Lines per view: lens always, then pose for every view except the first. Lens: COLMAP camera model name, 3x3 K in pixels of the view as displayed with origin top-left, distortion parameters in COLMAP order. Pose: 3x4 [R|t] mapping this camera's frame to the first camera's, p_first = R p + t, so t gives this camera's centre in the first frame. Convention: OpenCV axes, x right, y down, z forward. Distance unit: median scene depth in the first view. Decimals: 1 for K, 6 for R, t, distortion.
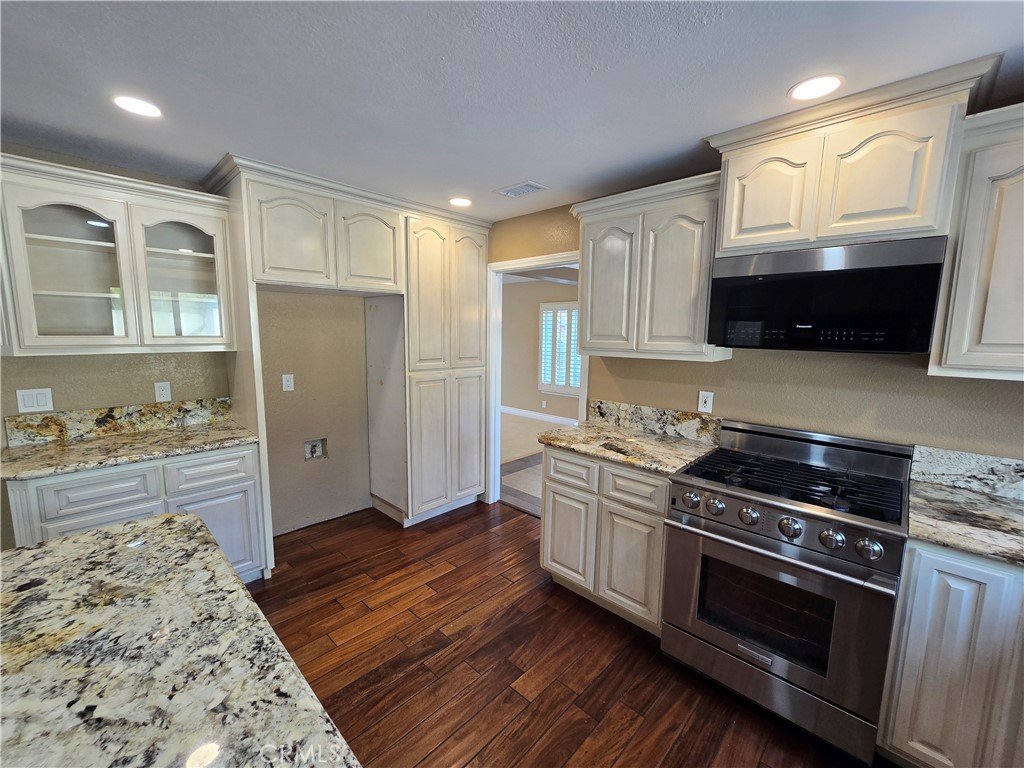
lens RADIAL K [[419.5, 0, 507.9], [0, 419.5, 388.1], [0, 0, 1]] dist [-0.003961, 0.000647]
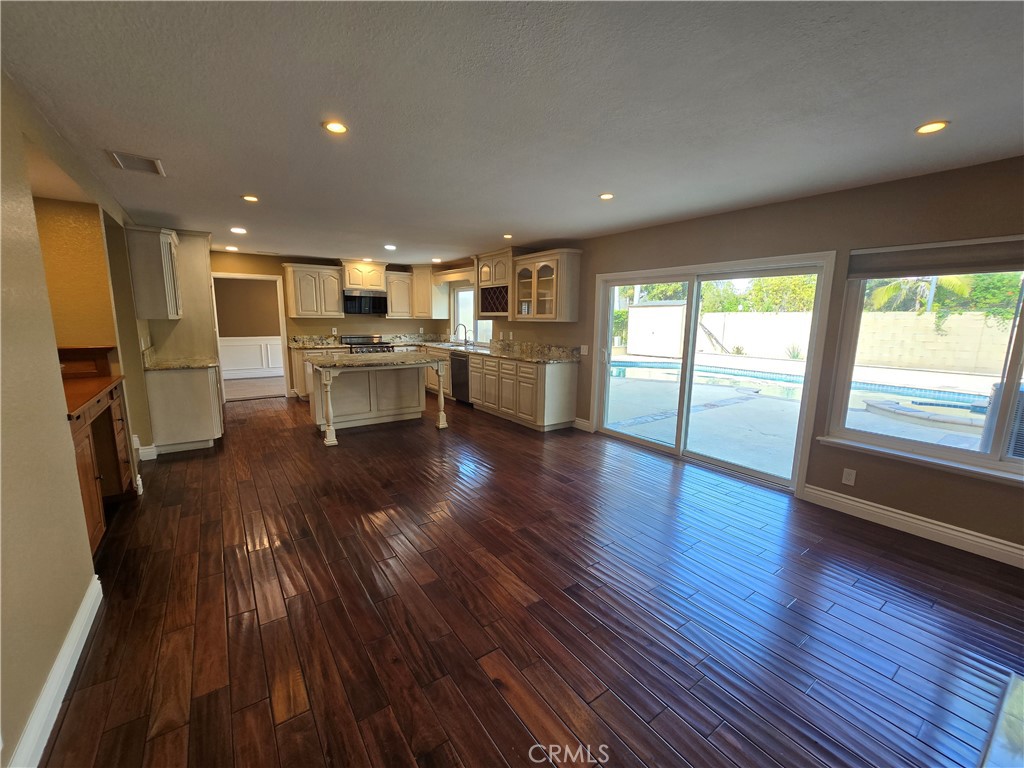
lens RADIAL K [[419.5, 0, 509.4], [0, 419.5, 385.7], [0, 0, 1]] dist [-0.003961, 0.000647]
pose [[0.186278, -0.171444, 0.967423, -2.612644], [0.121686, 0.981102, 0.150437, 0.129323], [-0.974932, 0.089699, 0.203620, -0.987195]]
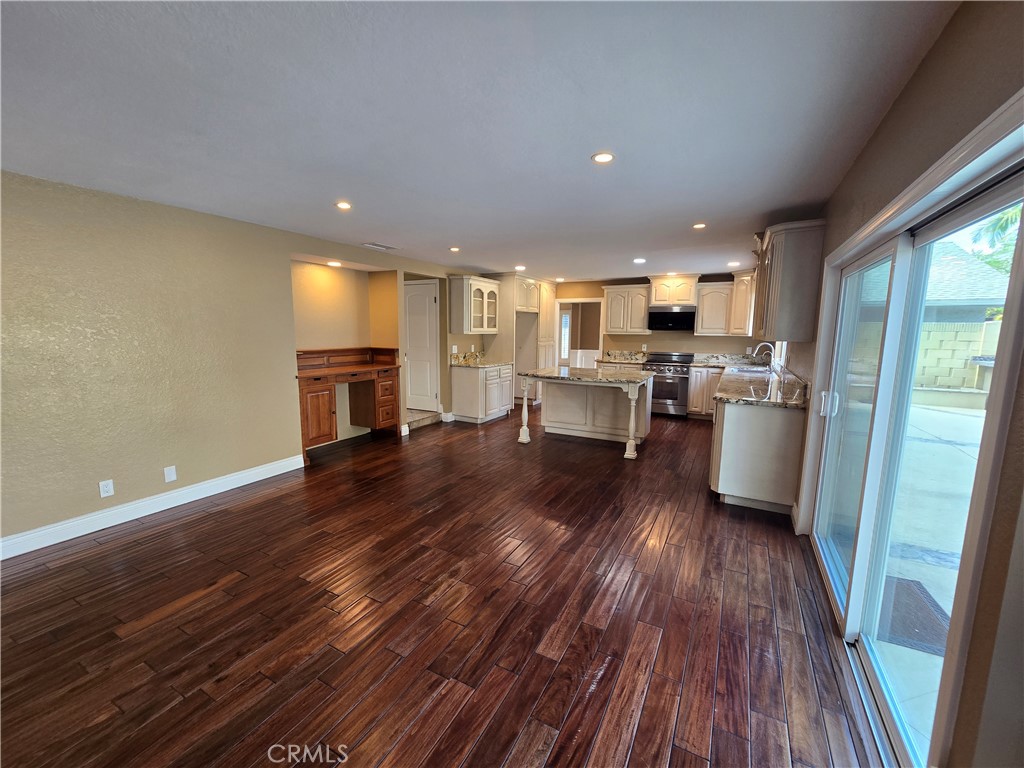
lens RADIAL K [[419.5, 0, 508.3], [0, 419.5, 389.6], [0, 0, 1]] dist [-0.003961, 0.000647]
pose [[0.964244, -0.043745, 0.261381, -1.510044], [0.040267, 0.999015, 0.018648, 0.272259], [-0.261939, -0.007456, 0.965056, -2.000720]]
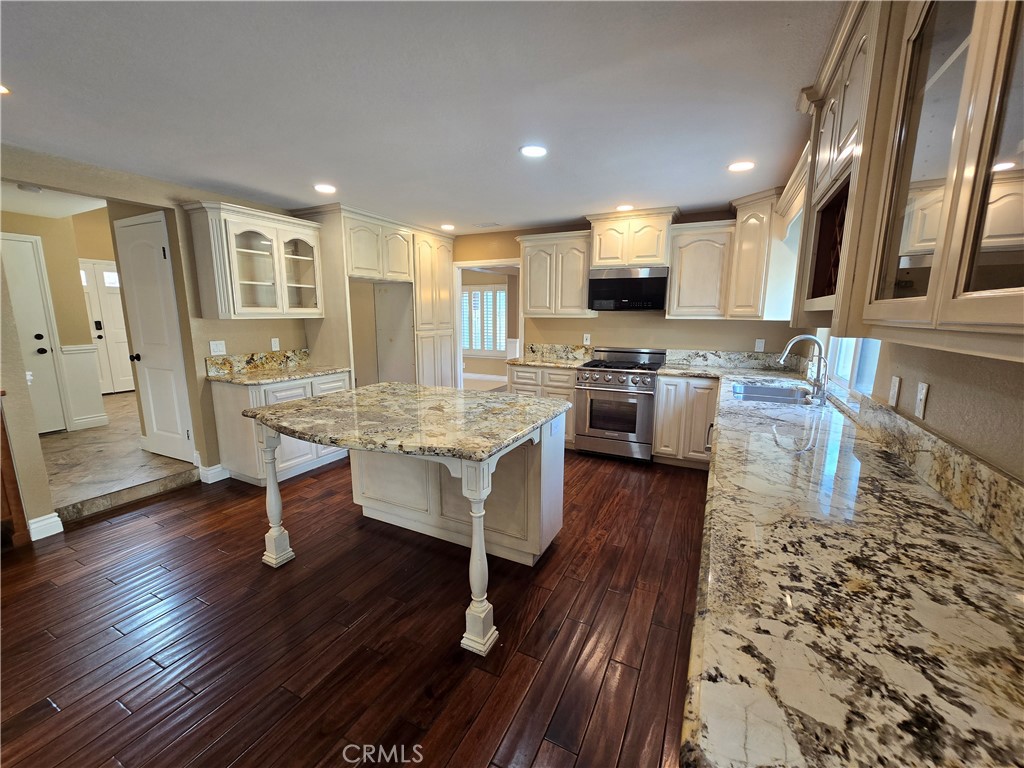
lens RADIAL K [[419.5, 0, 508.0], [0, 419.5, 387.6], [0, 0, 1]] dist [-0.003961, 0.000647]
pose [[0.956194, -0.061976, 0.286097, -0.504520], [0.048597, 0.997377, 0.053639, 0.144777], [-0.288671, -0.037386, 0.956698, -0.866066]]
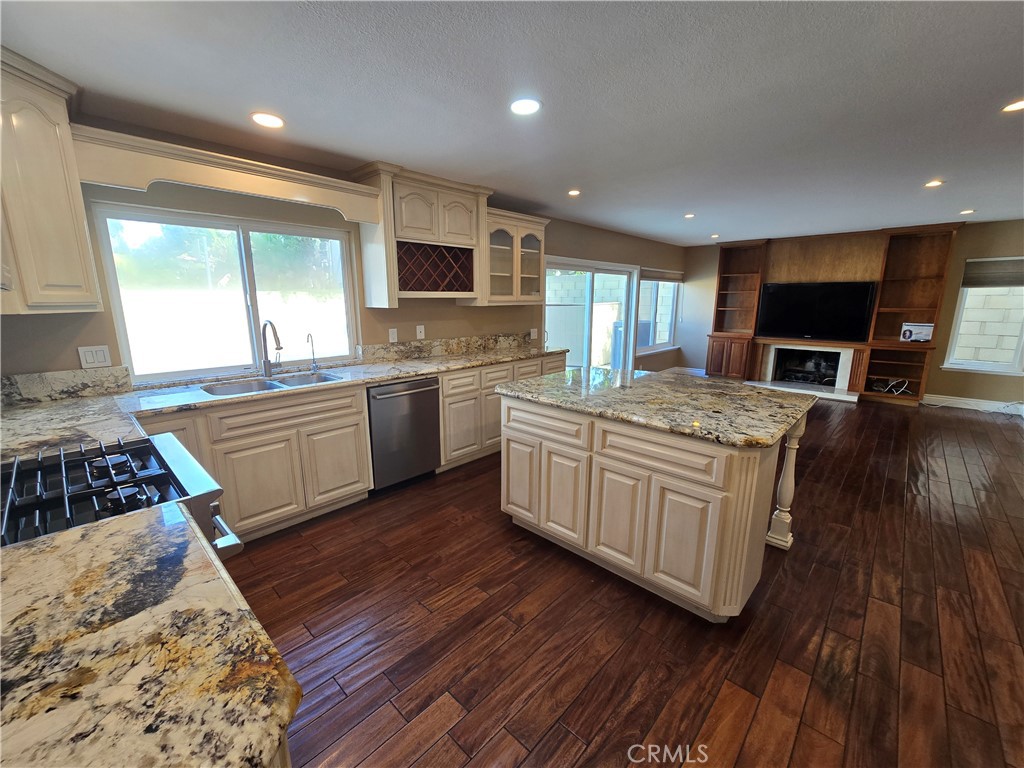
lens RADIAL K [[419.5, 0, 507.2], [0, 419.5, 389.8], [0, 0, 1]] dist [-0.003961, 0.000647]
pose [[-0.999887, -0.010696, -0.010573, -0.045542], [-0.013643, 0.940938, 0.338305, -0.133683], [0.006330, 0.338411, -0.940977, 1.265758]]
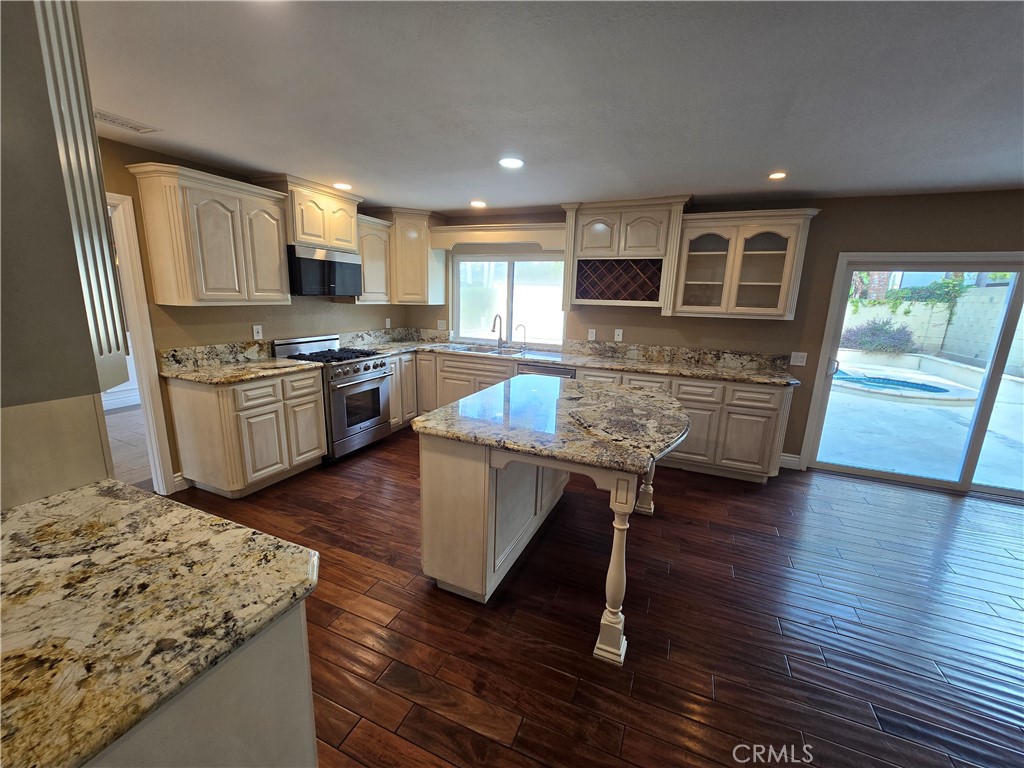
lens RADIAL K [[419.5, 0, 511.1], [0, 419.5, 388.9], [0, 0, 1]] dist [-0.003961, 0.000647]
pose [[-0.351015, -0.228295, 0.908113, -1.359242], [0.090018, 0.957104, 0.275406, -0.113505], [-0.932033, 0.178418, -0.315407, 0.694043]]
